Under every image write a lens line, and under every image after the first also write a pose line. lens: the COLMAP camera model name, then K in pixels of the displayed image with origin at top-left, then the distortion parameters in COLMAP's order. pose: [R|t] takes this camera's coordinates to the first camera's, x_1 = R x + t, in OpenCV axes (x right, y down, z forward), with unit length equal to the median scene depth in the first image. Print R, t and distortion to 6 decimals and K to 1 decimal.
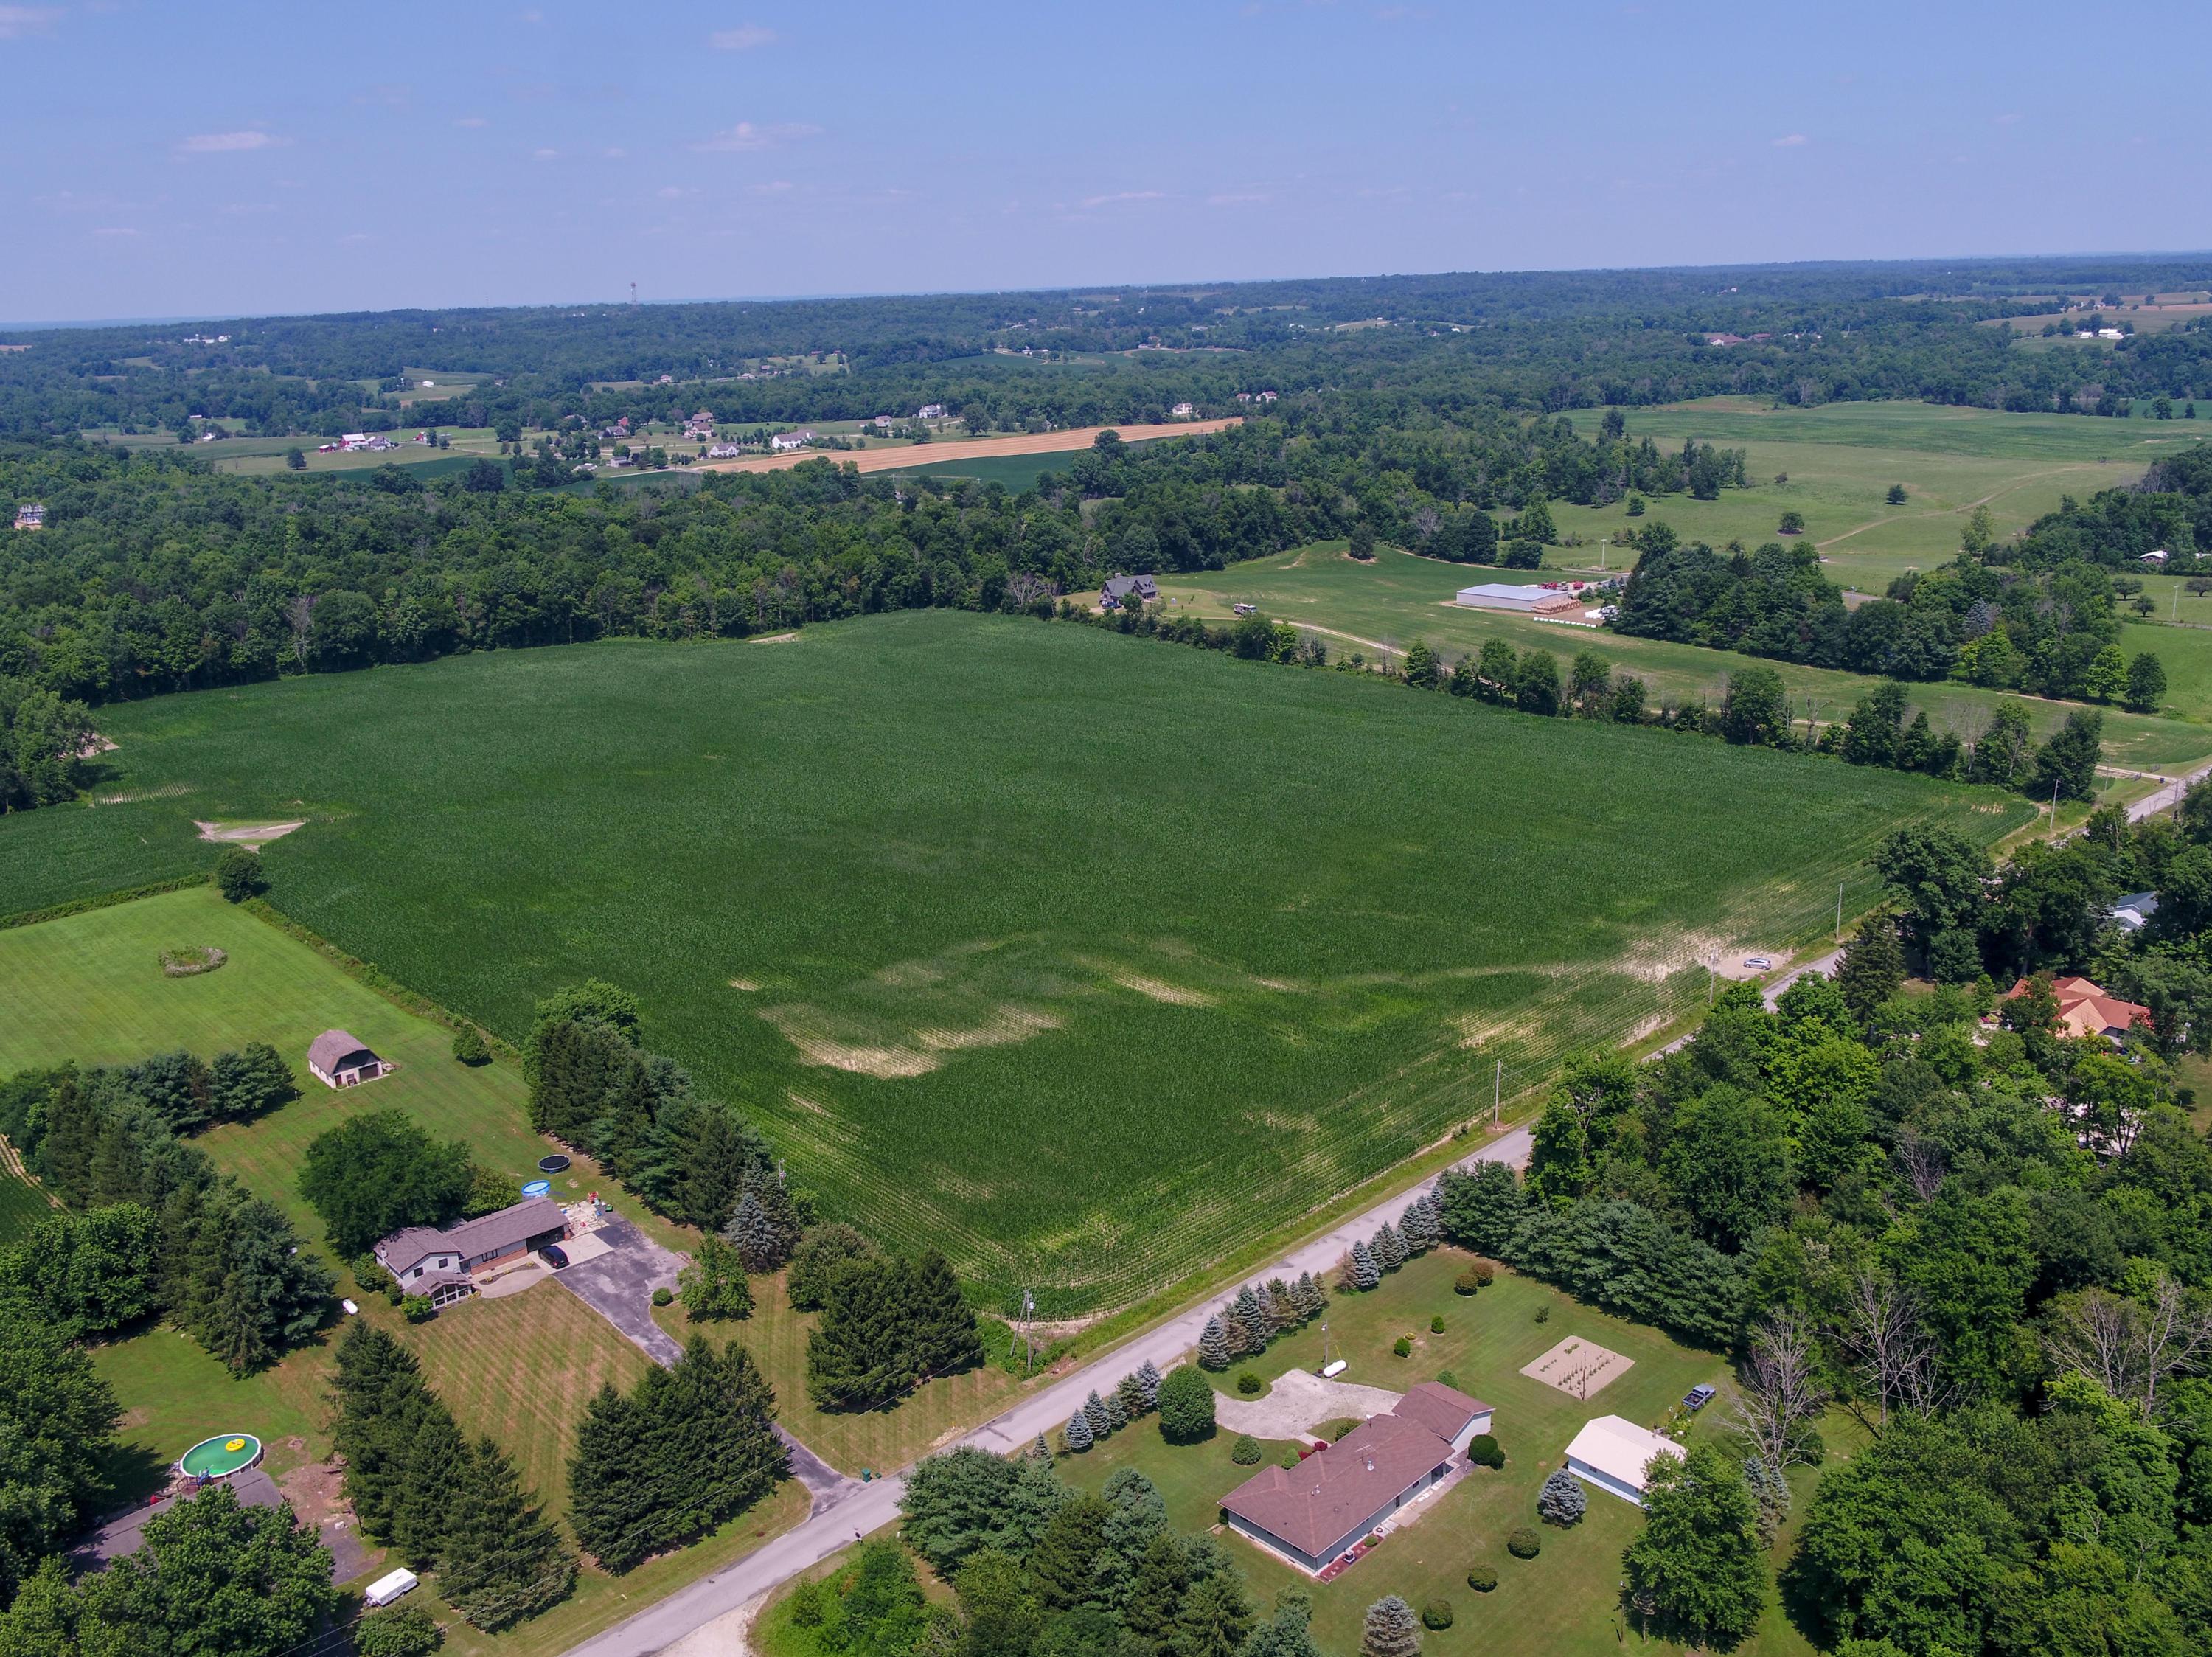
lens RADIAL K [[1895.4, 0, 1106.0], [0, 1895.4, 828.5], [0, 0, 1]] dist [-0.006610, -0.001016]
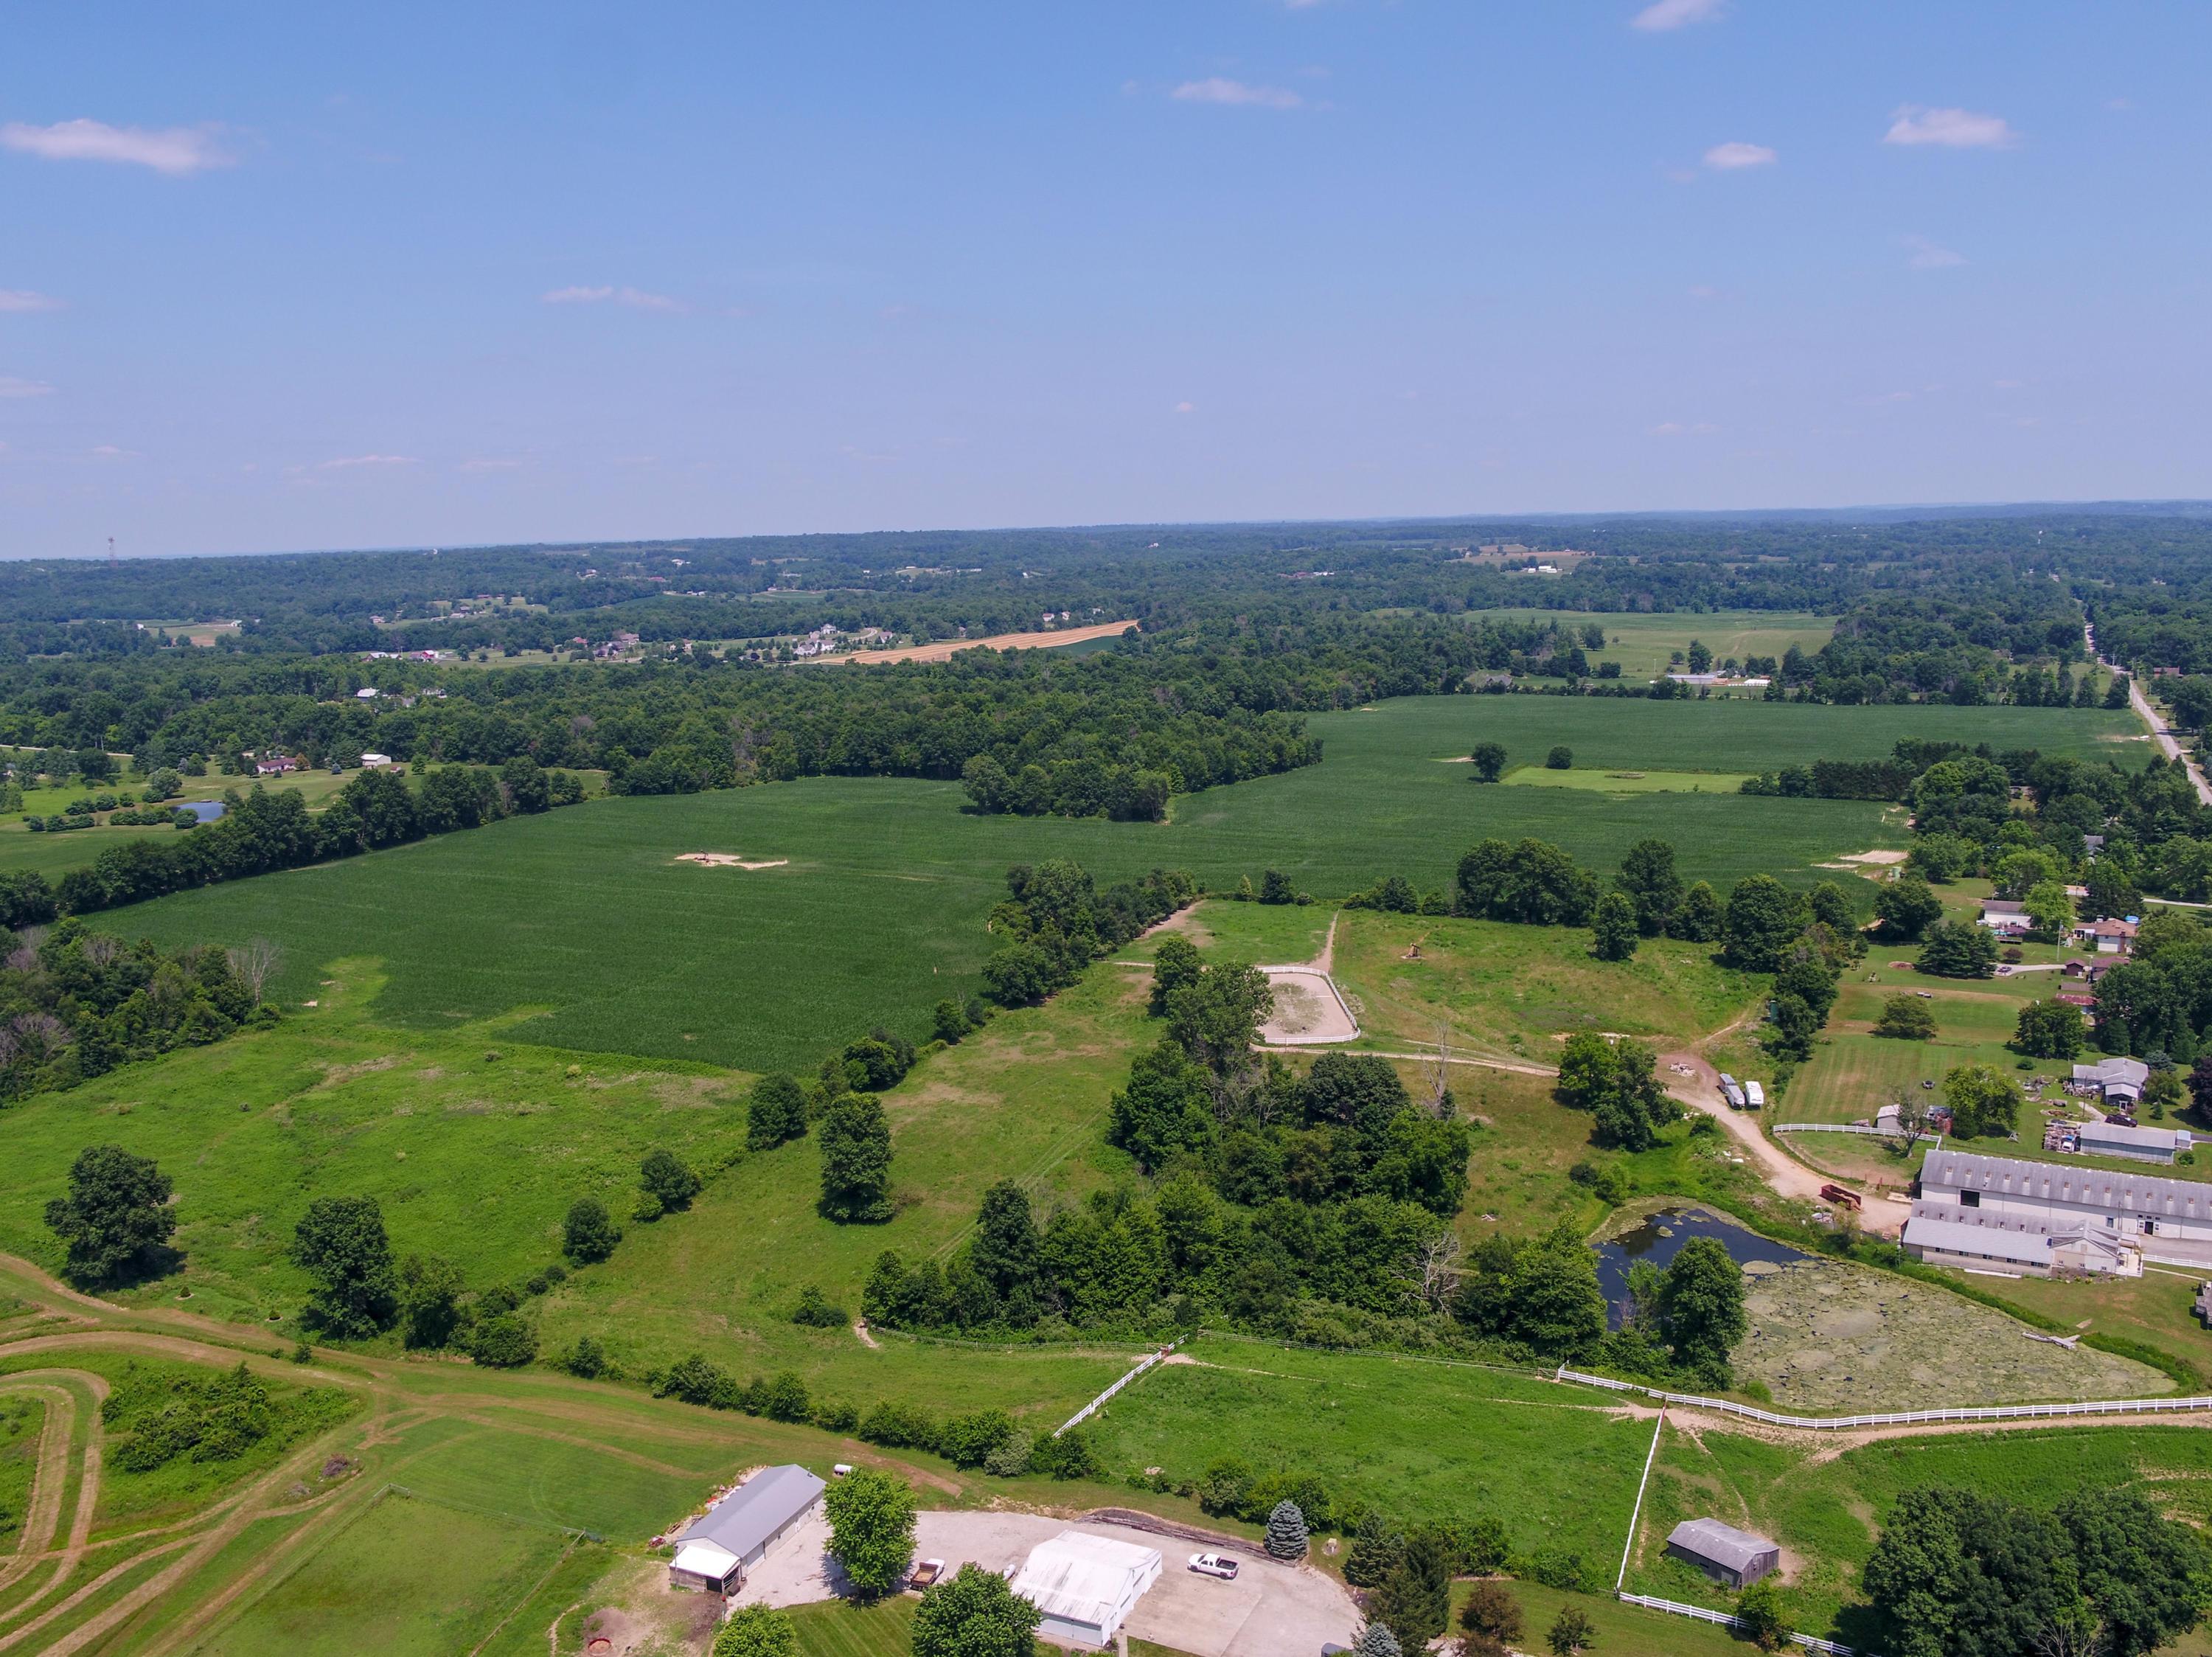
lens RADIAL K [[1905.7, 0, 1103.2], [0, 1905.7, 789.8], [0, 0, 1]] dist [-0.005160, -0.000947]
pose [[0.925381, -0.047013, 0.376112, -0.591540], [0.104078, 0.985654, -0.132869, 0.100000], [-0.364470, 0.162100, 0.916998, -0.280457]]
